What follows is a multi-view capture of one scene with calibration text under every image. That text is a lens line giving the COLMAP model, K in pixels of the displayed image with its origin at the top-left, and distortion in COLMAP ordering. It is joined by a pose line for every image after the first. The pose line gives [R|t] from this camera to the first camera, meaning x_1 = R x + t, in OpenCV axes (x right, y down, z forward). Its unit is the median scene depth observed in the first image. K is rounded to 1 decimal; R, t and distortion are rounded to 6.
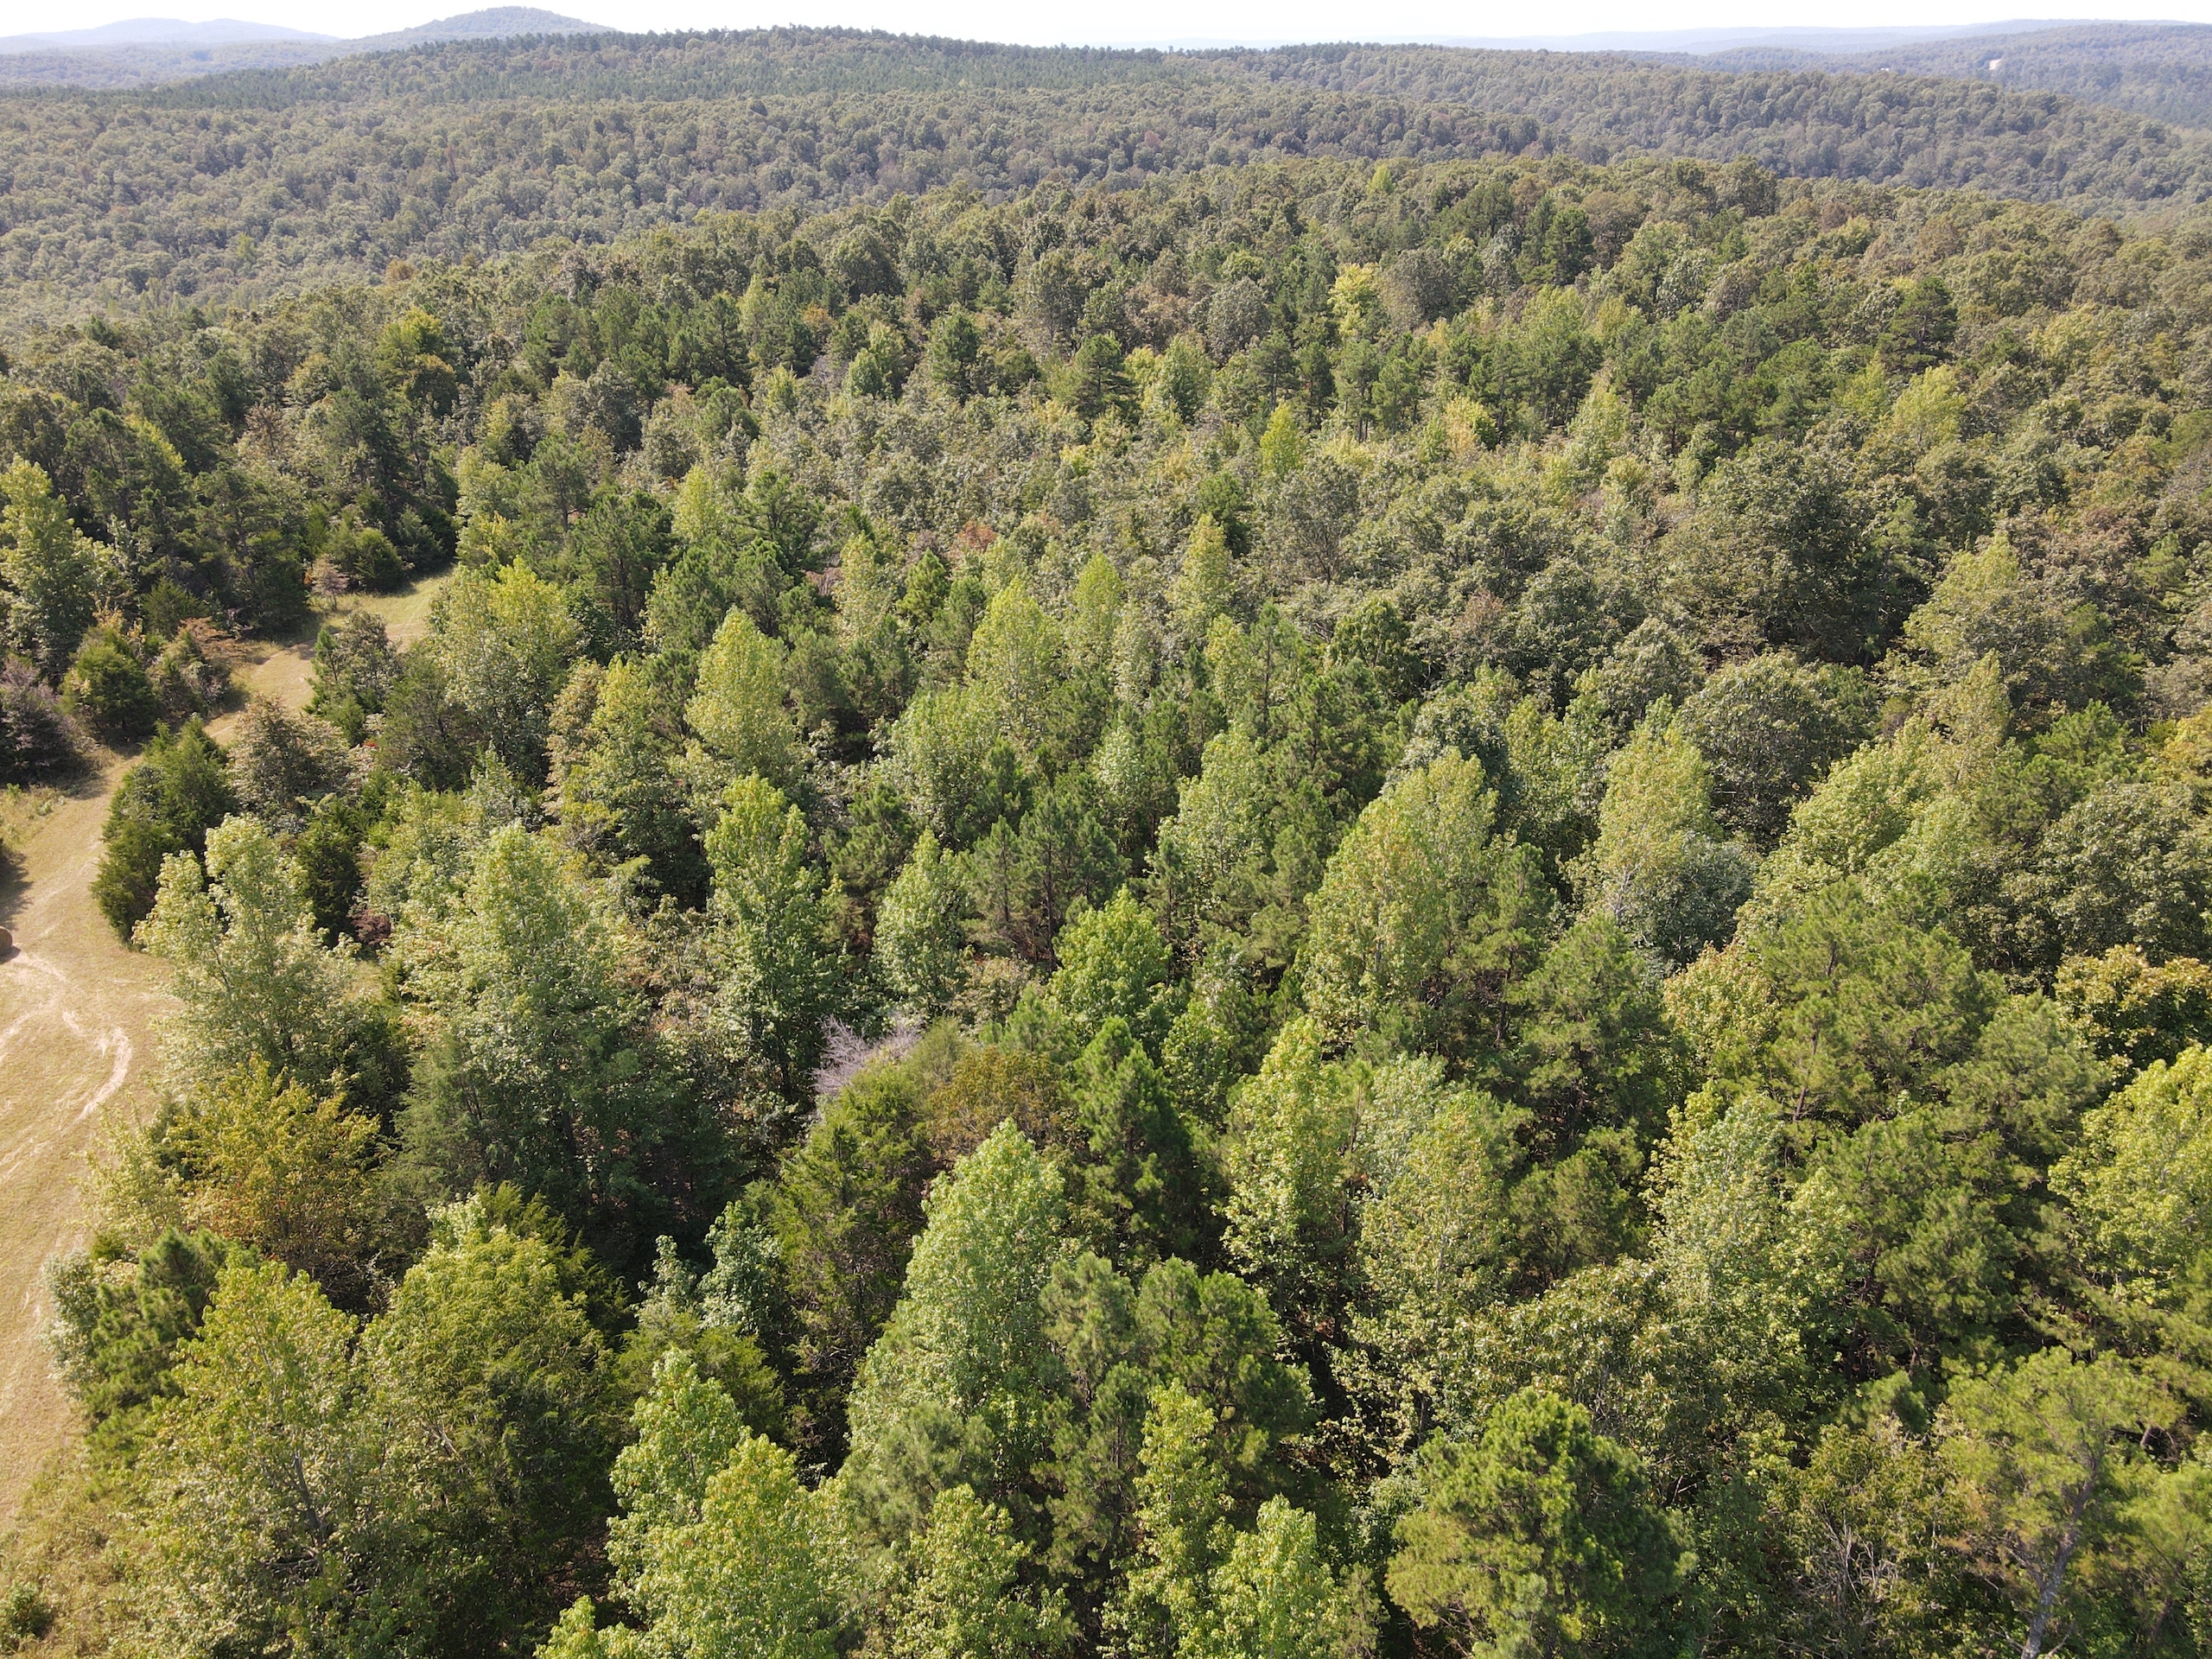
lens RADIAL K [[1624.9, 0, 1103.8], [0, 1624.9, 842.3], [0, 0, 1]] dist [-0.007704, 0.035488]
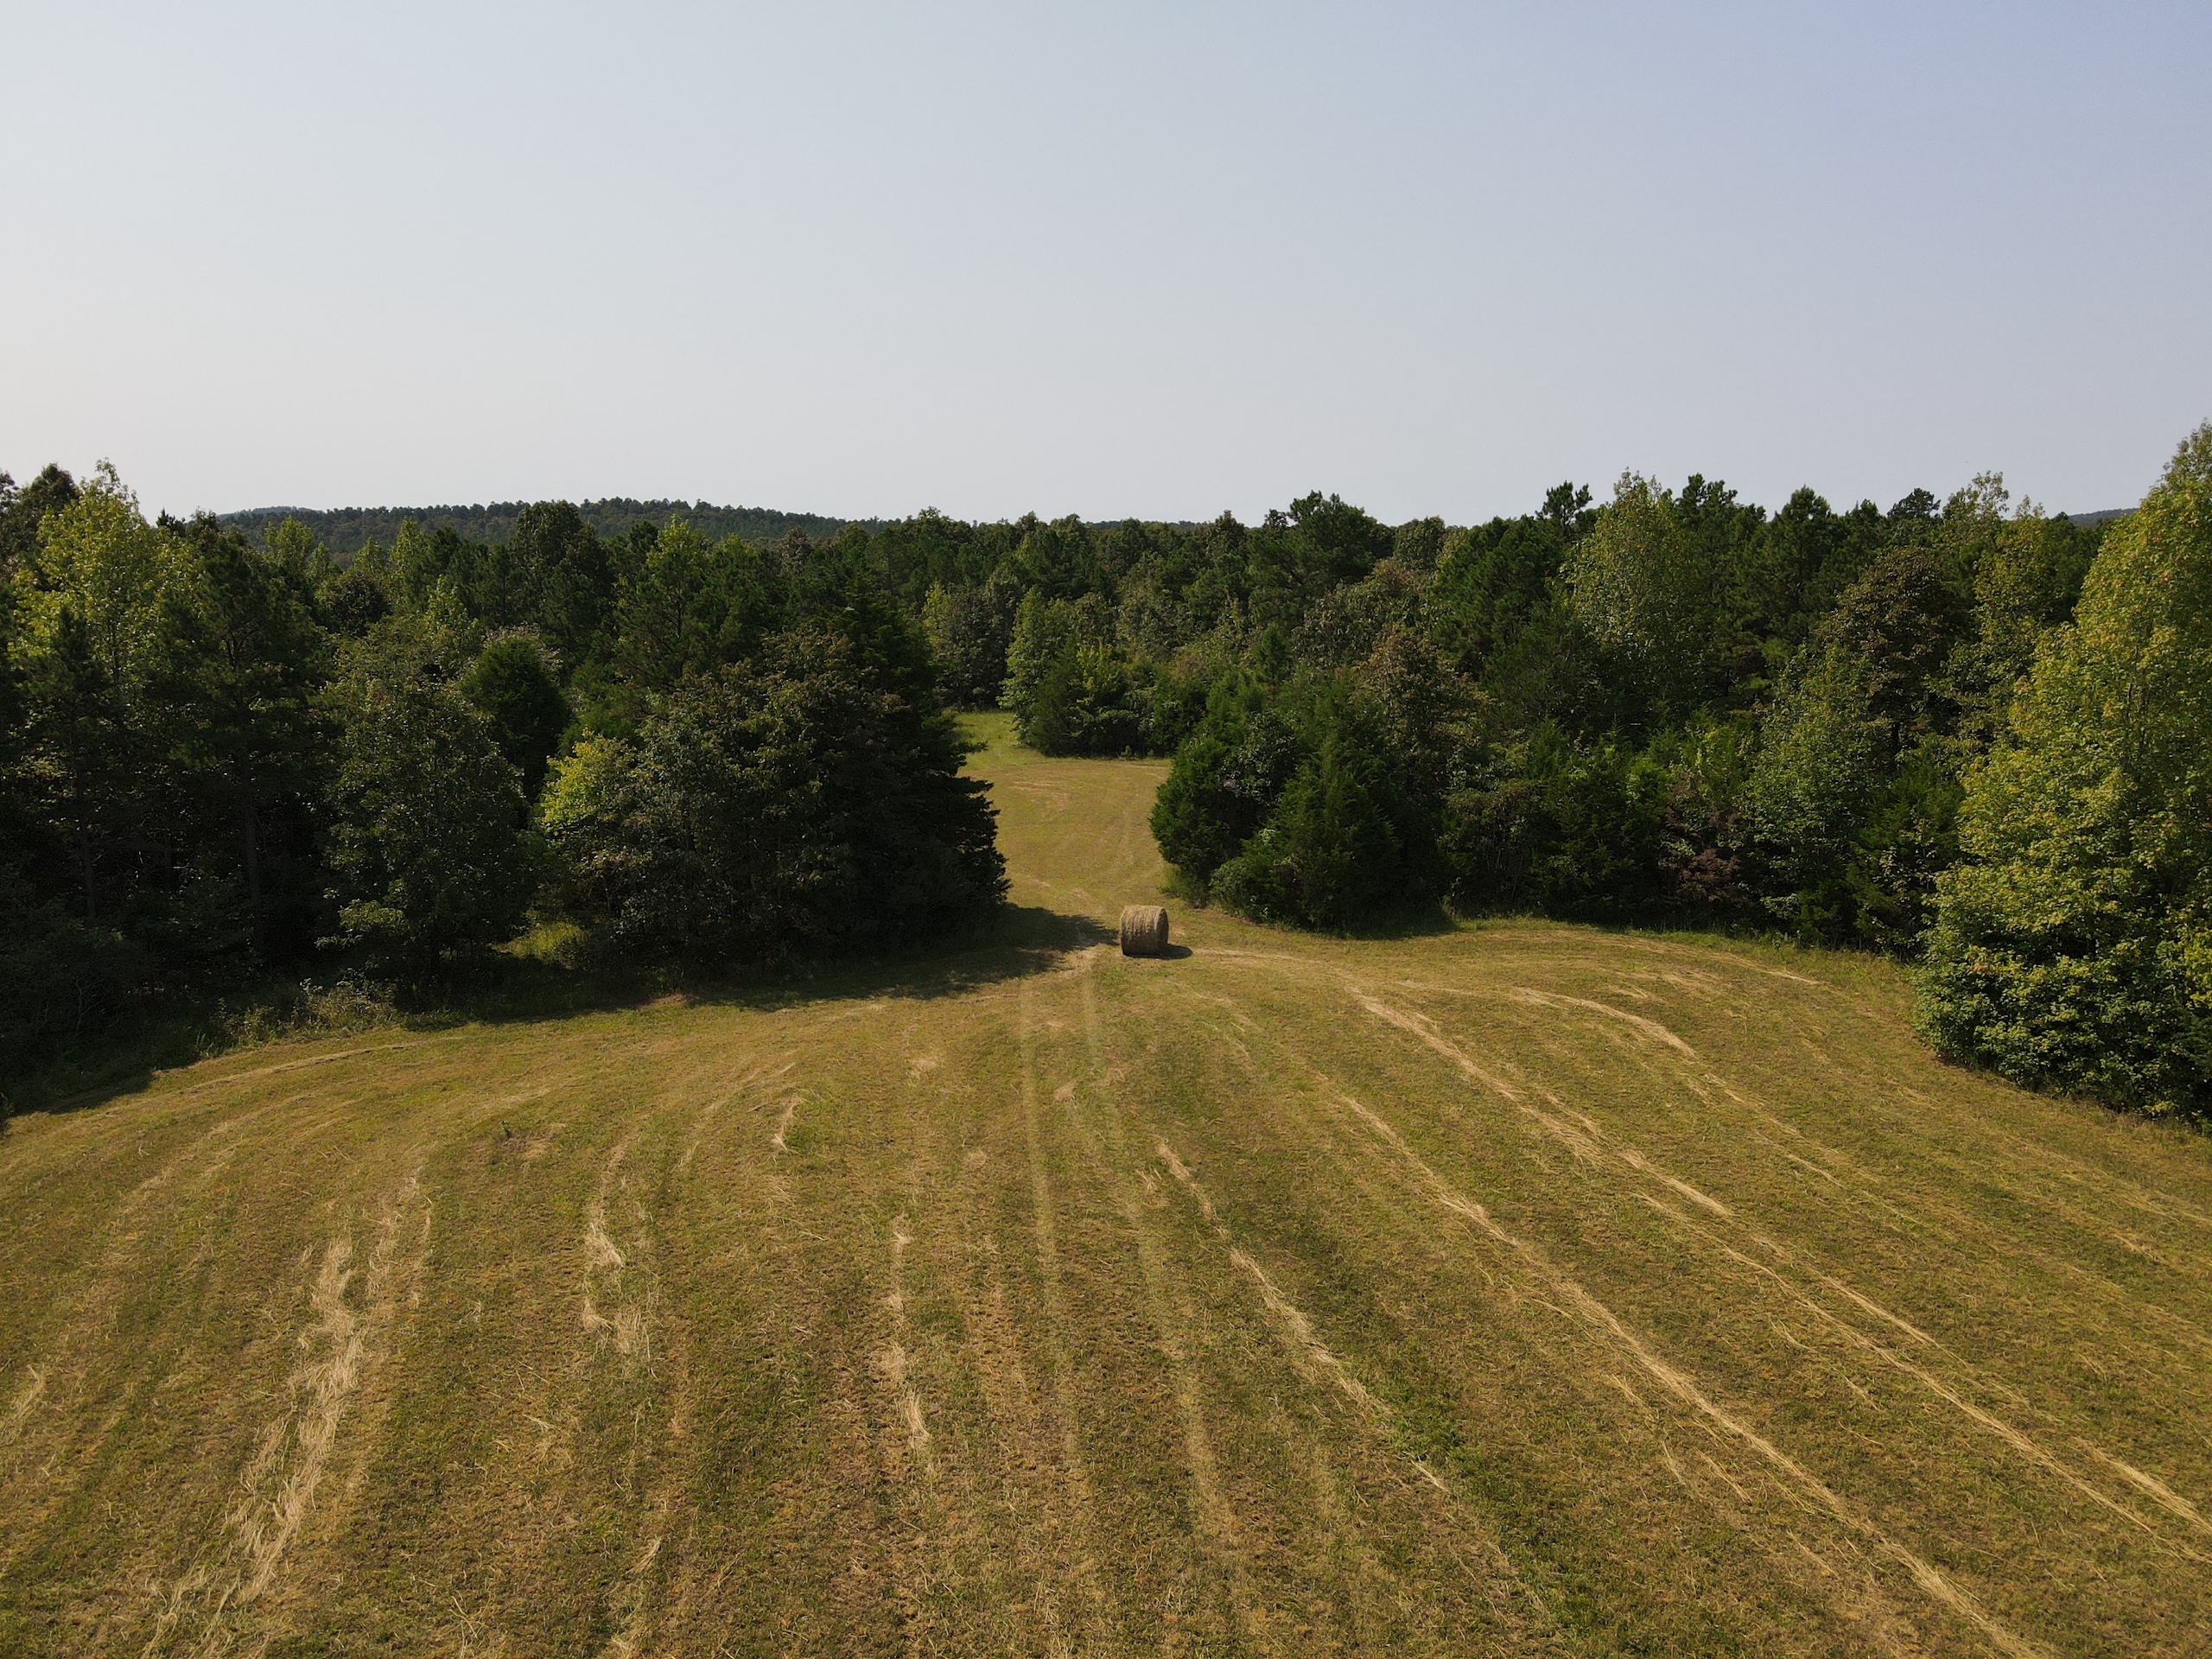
lens RADIAL K [[1622.9, 0, 1102.6], [0, 1622.9, 847.2], [0, 0, 1]] dist [-0.002326, 0.036596]
pose [[0.986952, -0.030461, 0.158105, -0.624606], [0.072492, 0.960855, -0.267400, 0.161144], [-0.143771, 0.275372, 0.950526, 0.265389]]
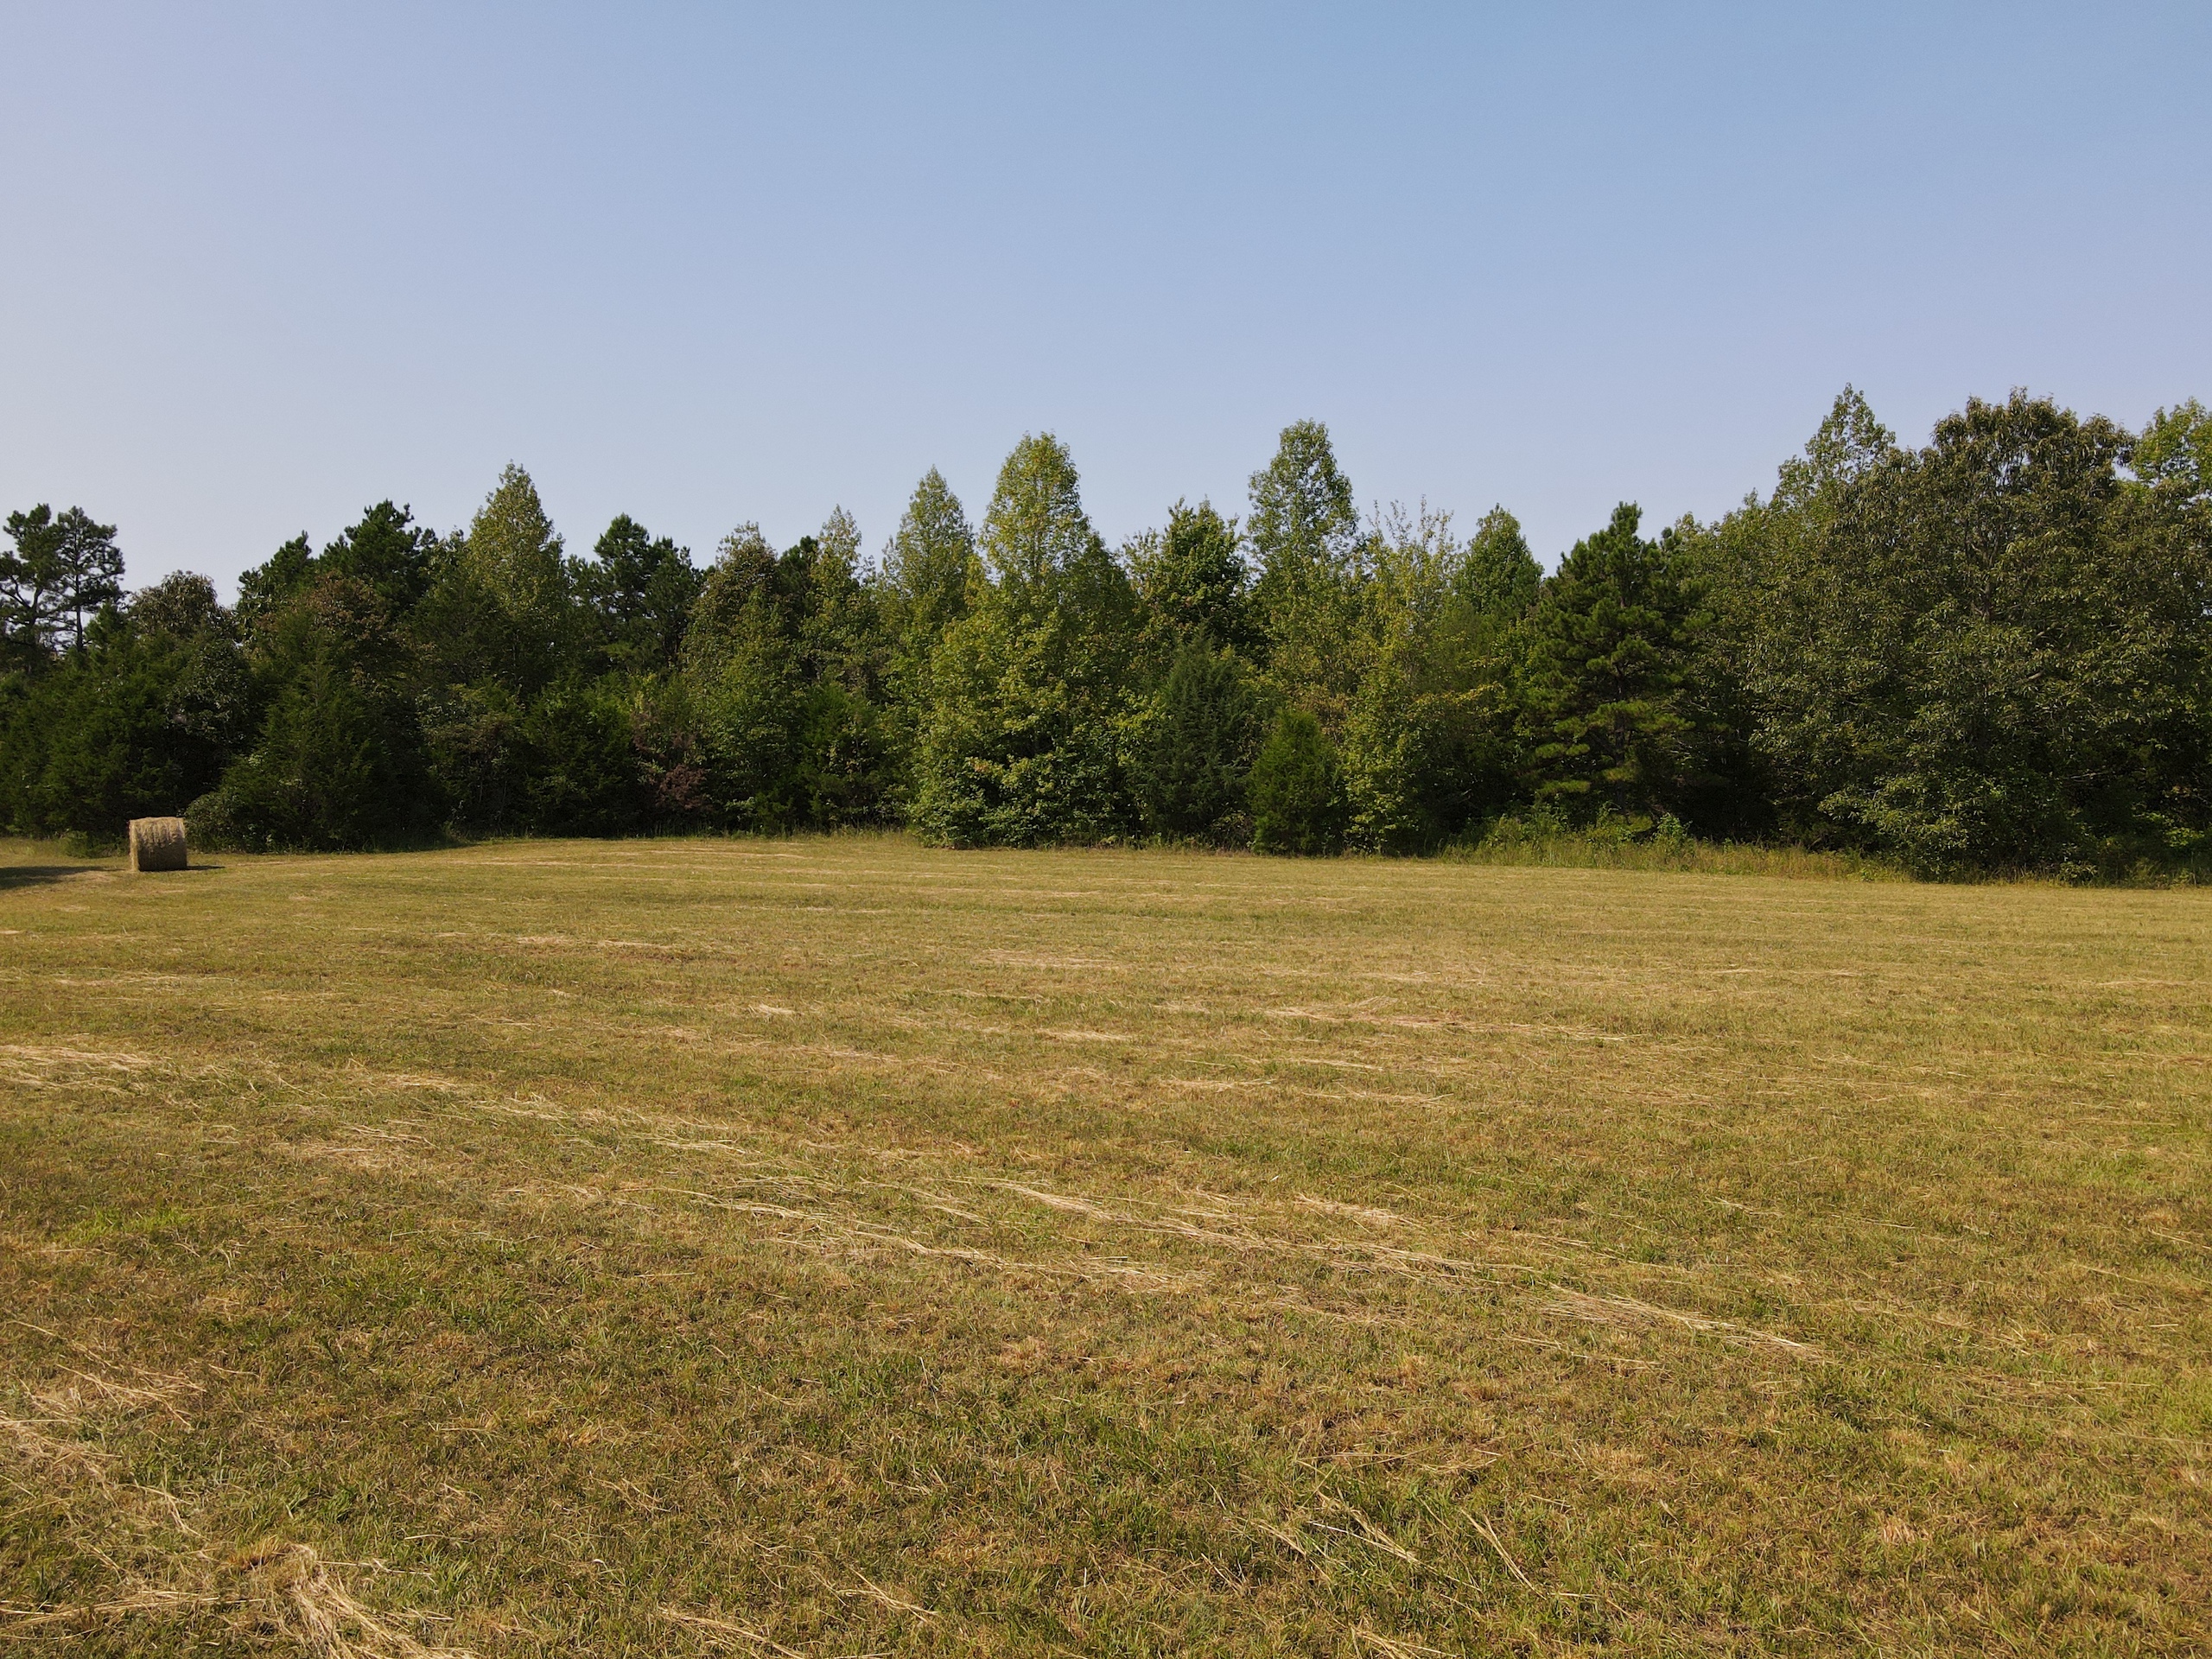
lens RADIAL K [[1637.3, 0, 1066.8], [0, 1637.3, 820.2], [0, 0, 1]] dist [0.049363, -0.010285]
pose [[0.525024, -0.027723, 0.850636, -0.794356], [0.380358, 0.901748, -0.205374, 0.235112], [-0.761366, 0.431372, 0.483984, 0.346490]]
